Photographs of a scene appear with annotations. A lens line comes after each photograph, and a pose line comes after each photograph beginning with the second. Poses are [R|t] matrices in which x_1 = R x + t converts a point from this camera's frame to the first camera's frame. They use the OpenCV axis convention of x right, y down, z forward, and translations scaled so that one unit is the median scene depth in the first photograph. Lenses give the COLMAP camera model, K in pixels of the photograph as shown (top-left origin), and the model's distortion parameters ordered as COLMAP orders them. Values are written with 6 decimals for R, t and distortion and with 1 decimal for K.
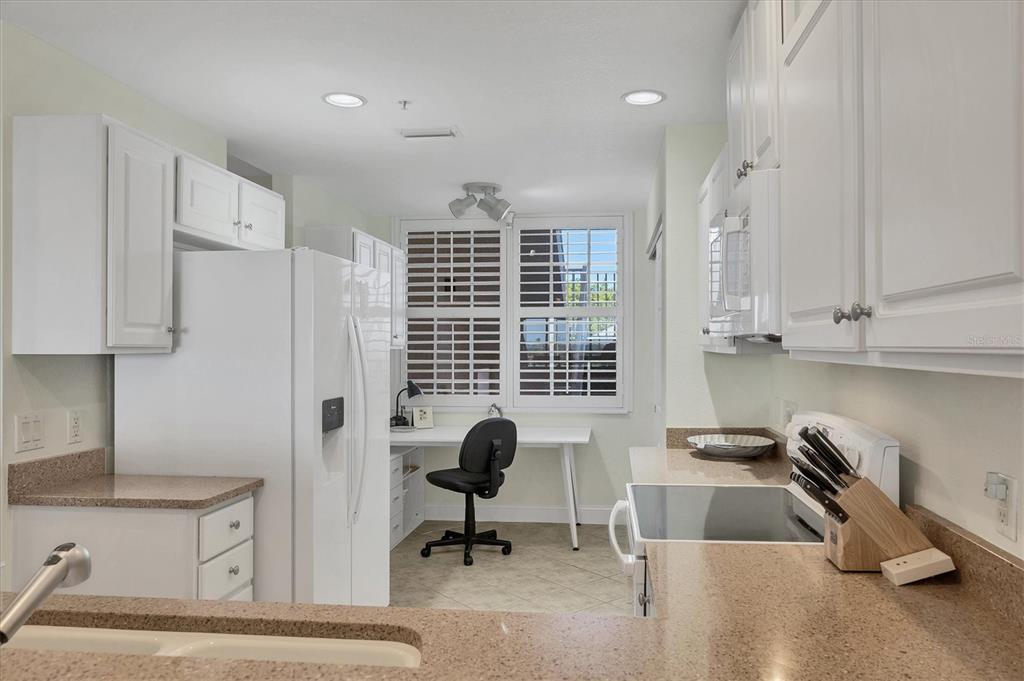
lens RADIAL K [[816.0, 0, 512.4], [0, 816.0, 339.7], [0, 0, 1]] dist [0.001577, 0.000123]
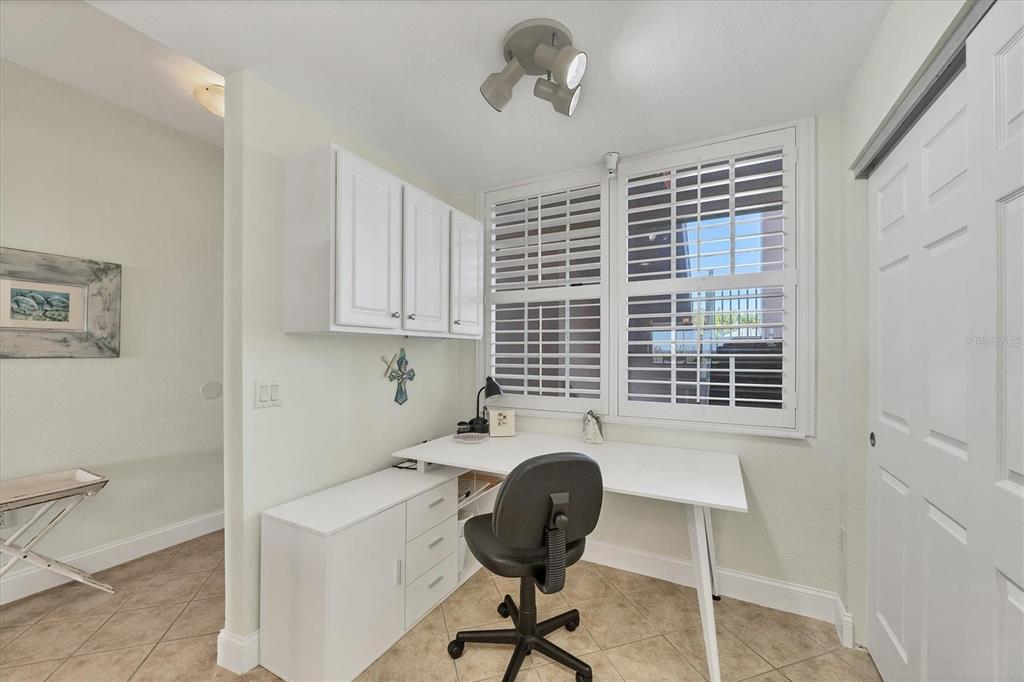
lens RADIAL K [[394.3, 0, 507.7], [0, 394.3, 349.2], [0, 0, 1]] dist [-0.001965, -0.000520]
pose [[0.931764, 0.000691, -0.363065, 0.038219], [0.000808, 0.999992, 0.003976, 0.020155], [0.363064, -0.003998, 0.931756, 0.631025]]
